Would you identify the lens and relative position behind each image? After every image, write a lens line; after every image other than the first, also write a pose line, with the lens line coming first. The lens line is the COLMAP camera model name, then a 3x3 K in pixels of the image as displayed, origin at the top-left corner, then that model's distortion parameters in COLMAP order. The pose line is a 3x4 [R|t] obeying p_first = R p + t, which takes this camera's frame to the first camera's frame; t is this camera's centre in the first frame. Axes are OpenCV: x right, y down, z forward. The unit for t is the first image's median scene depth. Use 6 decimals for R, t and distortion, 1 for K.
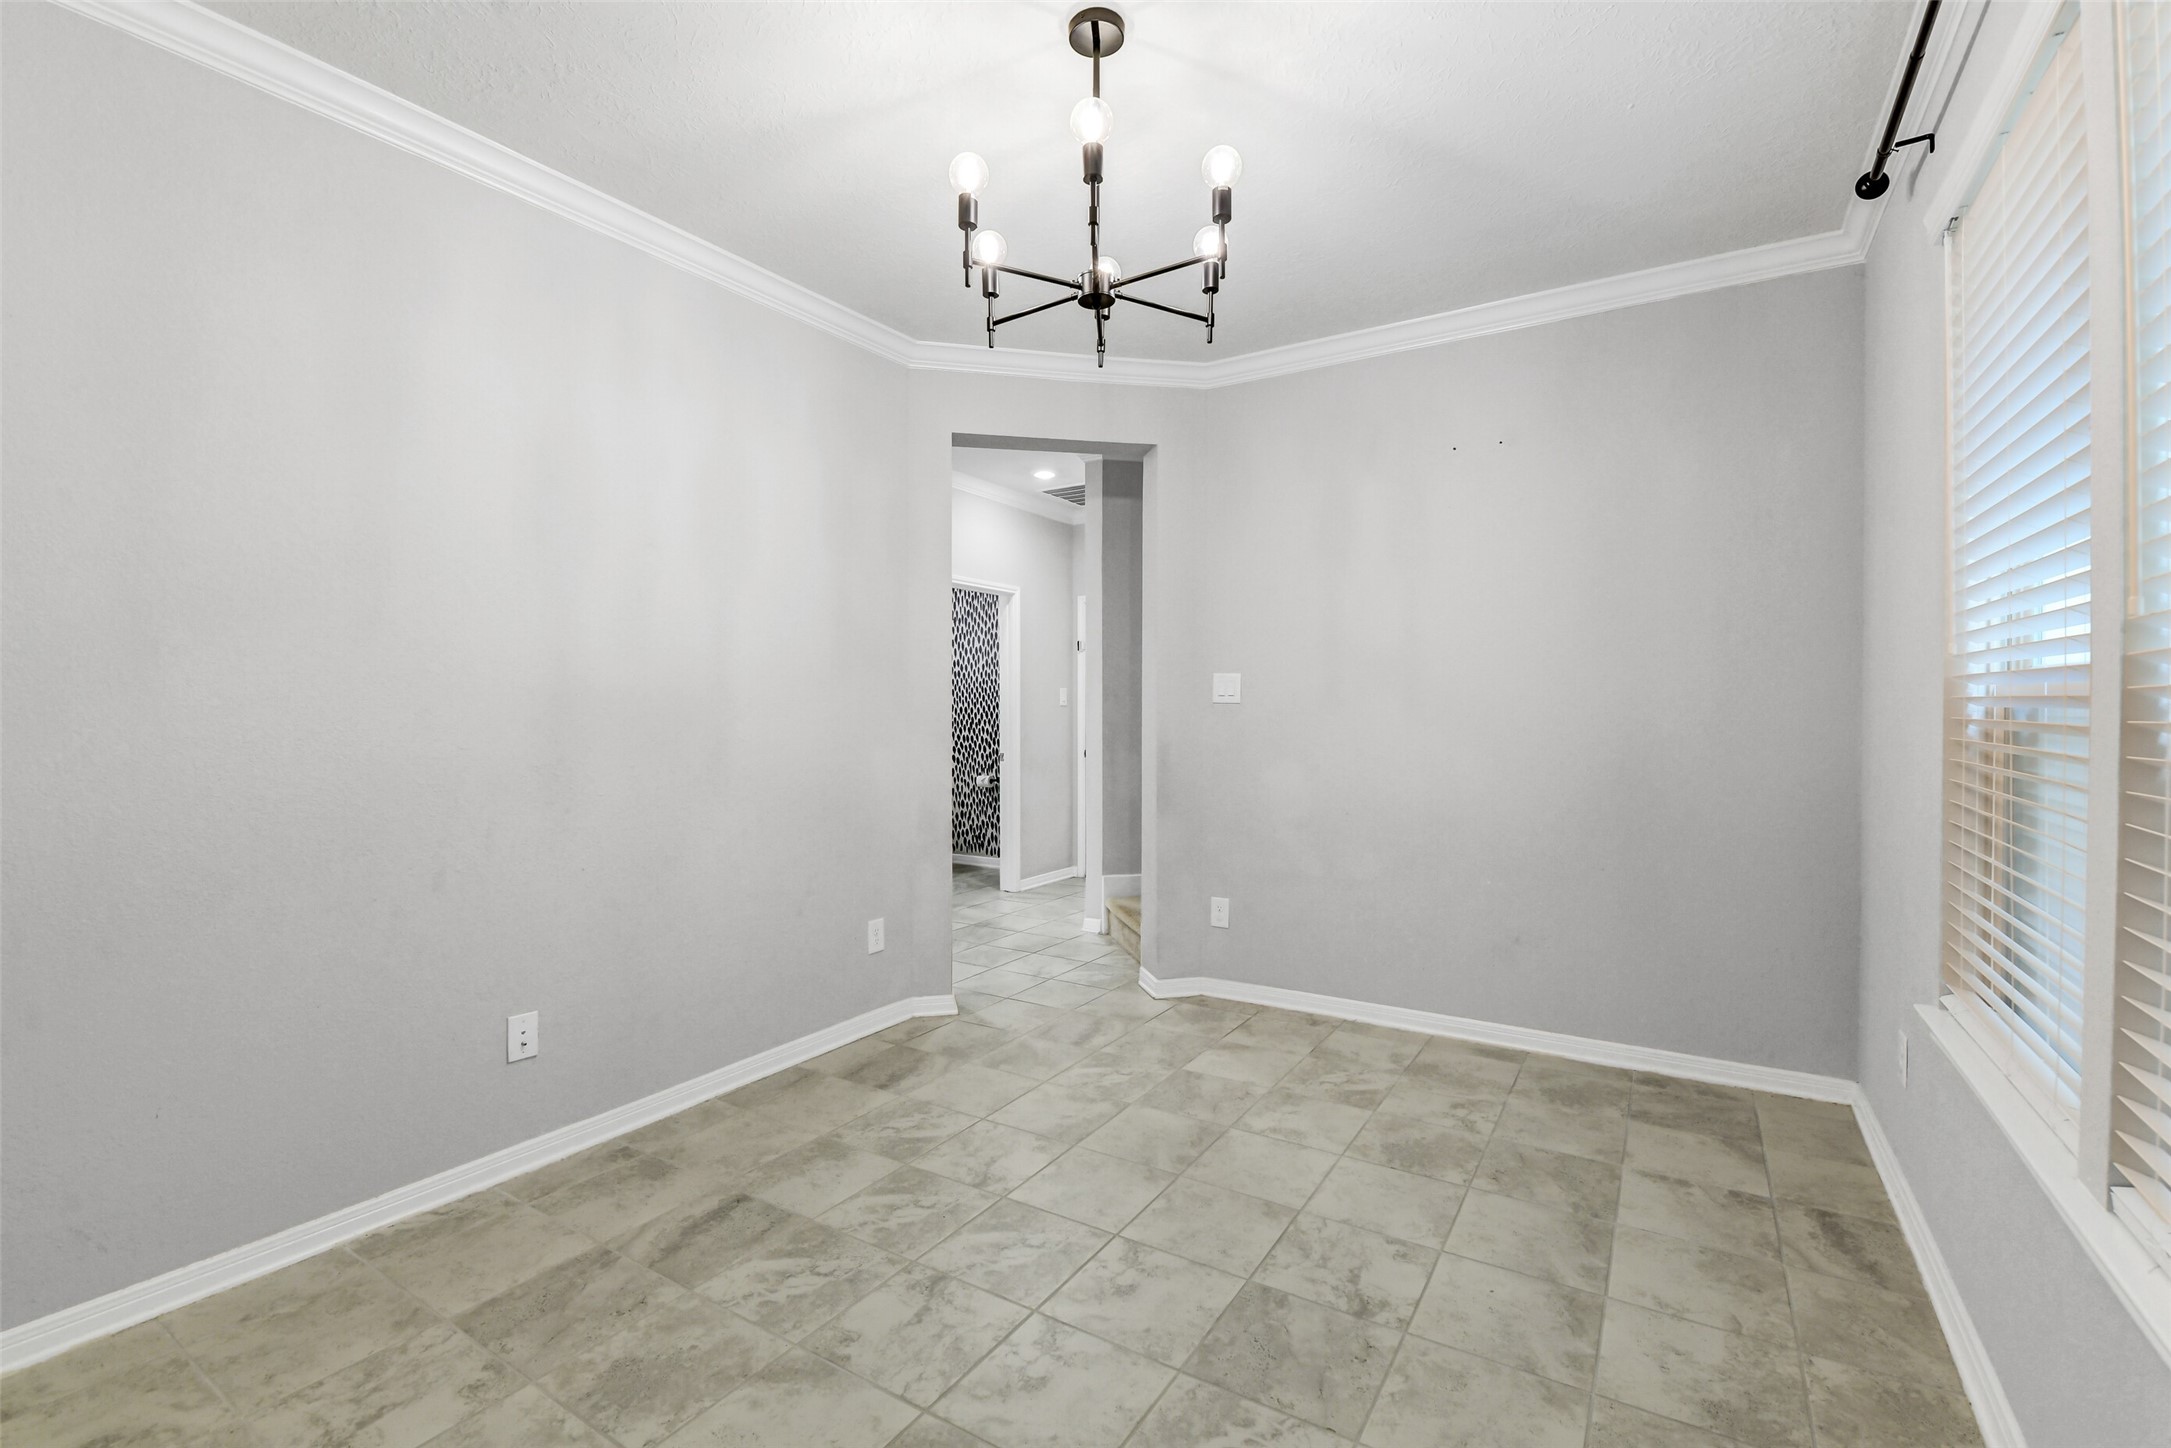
lens RADIAL K [[942.7, 0, 1086.1], [0, 942.7, 715.5], [0, 0, 1]] dist [-0.006290, -0.007092]
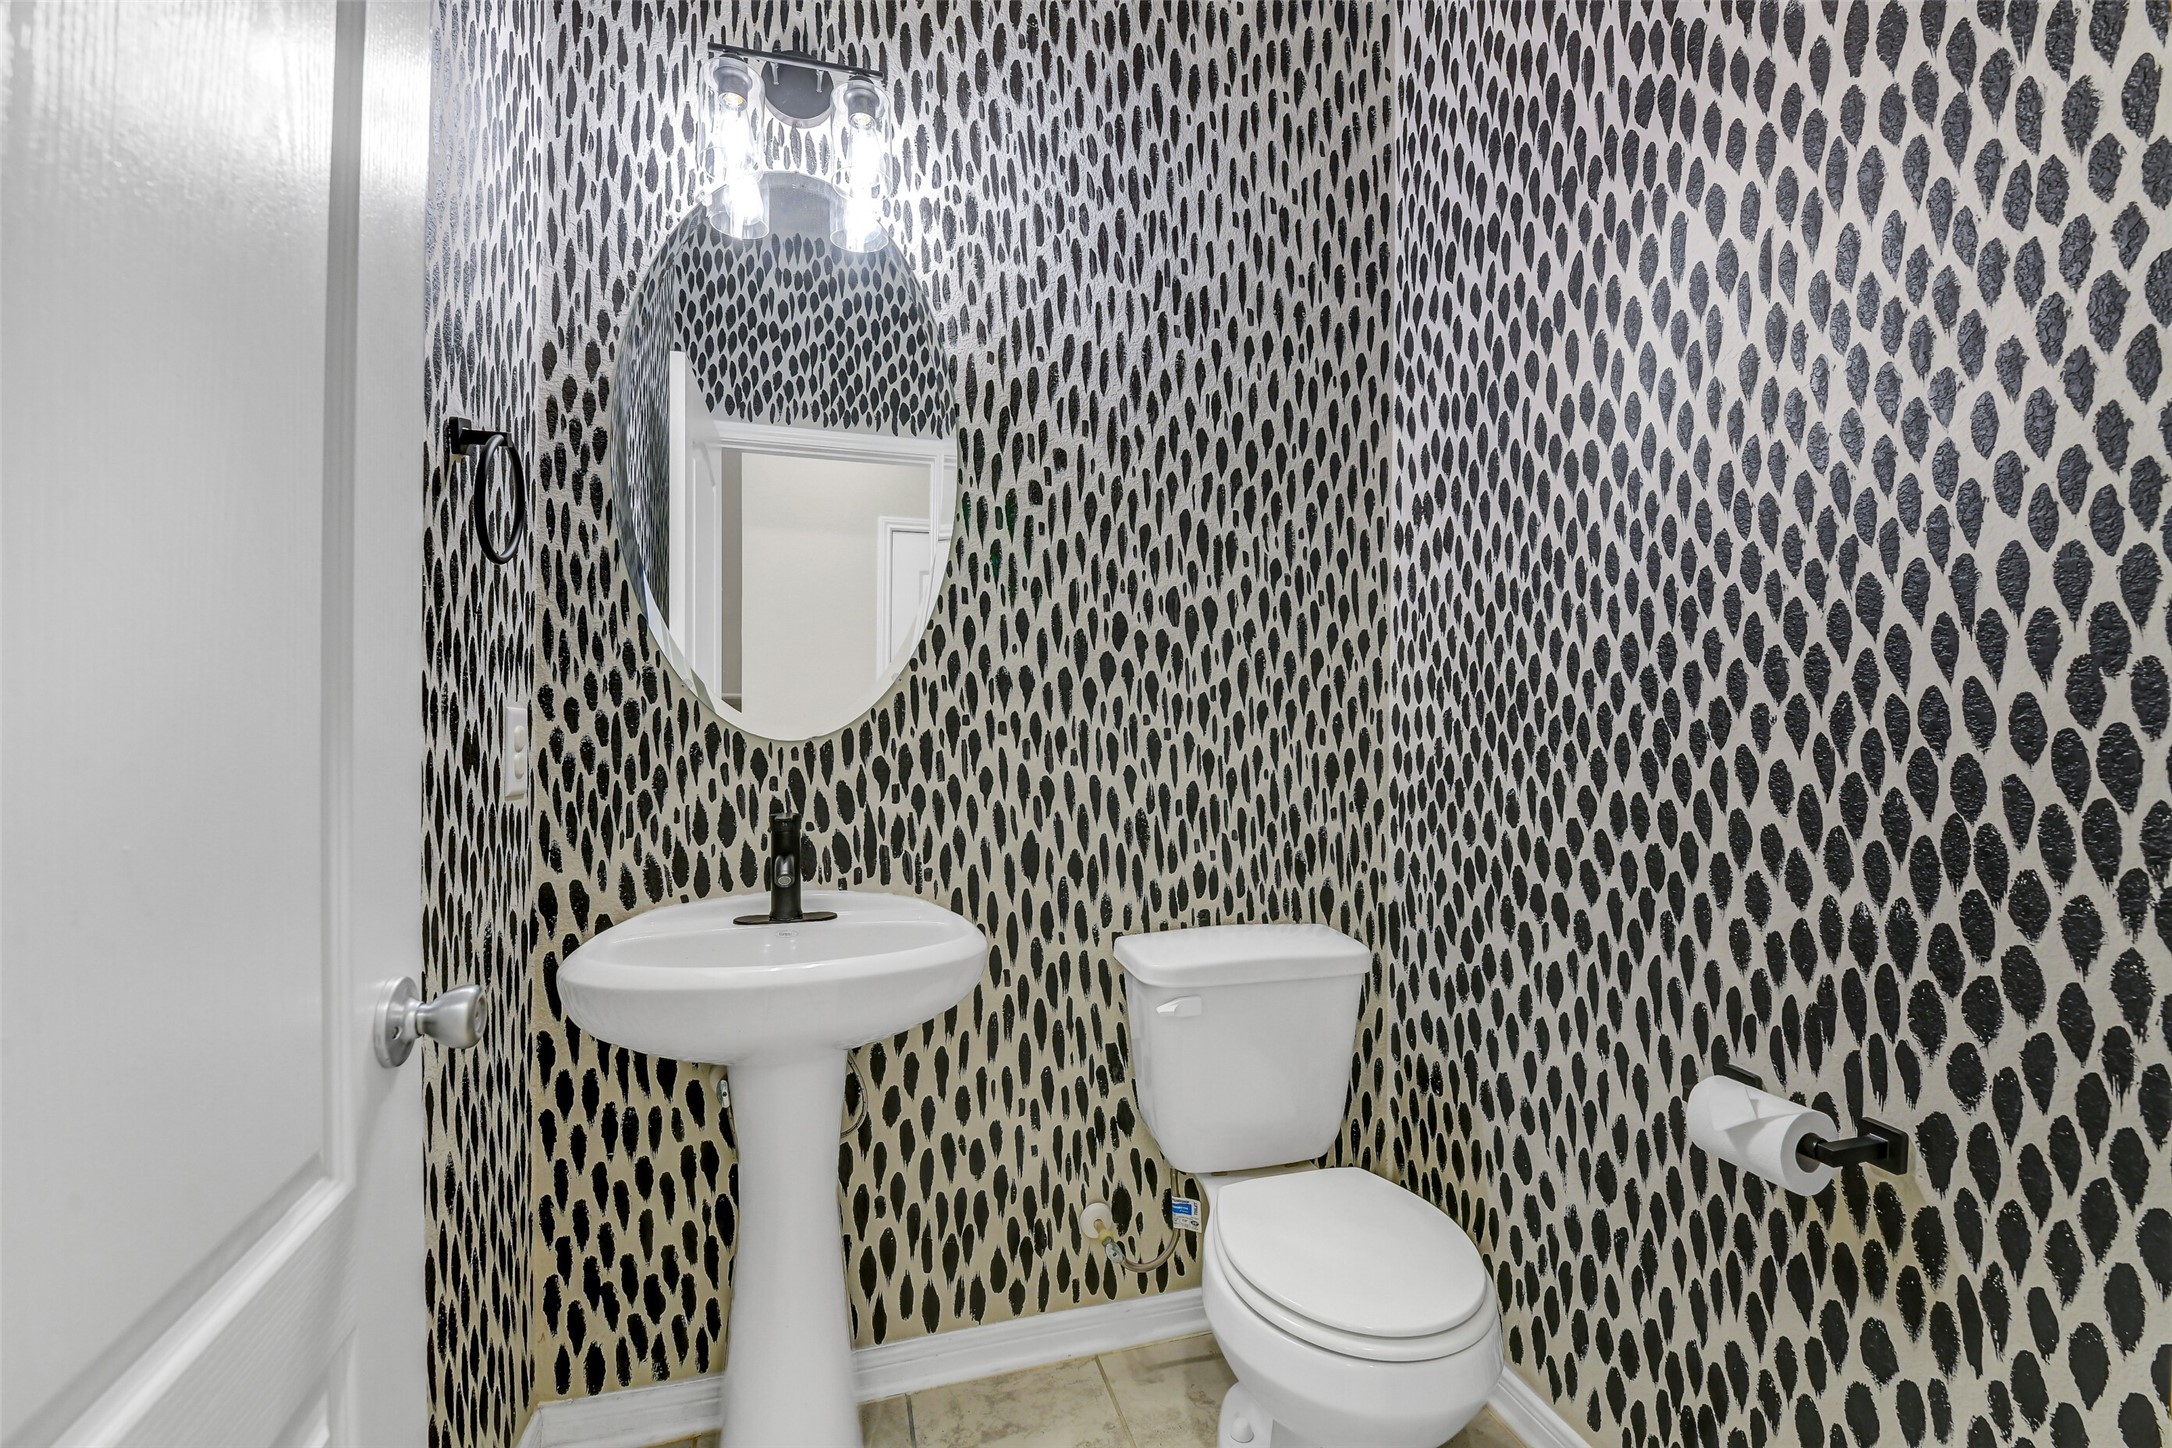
lens RADIAL K [[943.1, 0, 1086.9], [0, 943.1, 722.0], [0, 0, 1]] dist [-0.006290, -0.007092]
pose [[0.755970, 0.003126, -0.654599, -0.090503], [-0.006059, 0.999979, -0.002221, 0.008000], [0.654578, 0.005645, 0.755973, 0.814080]]
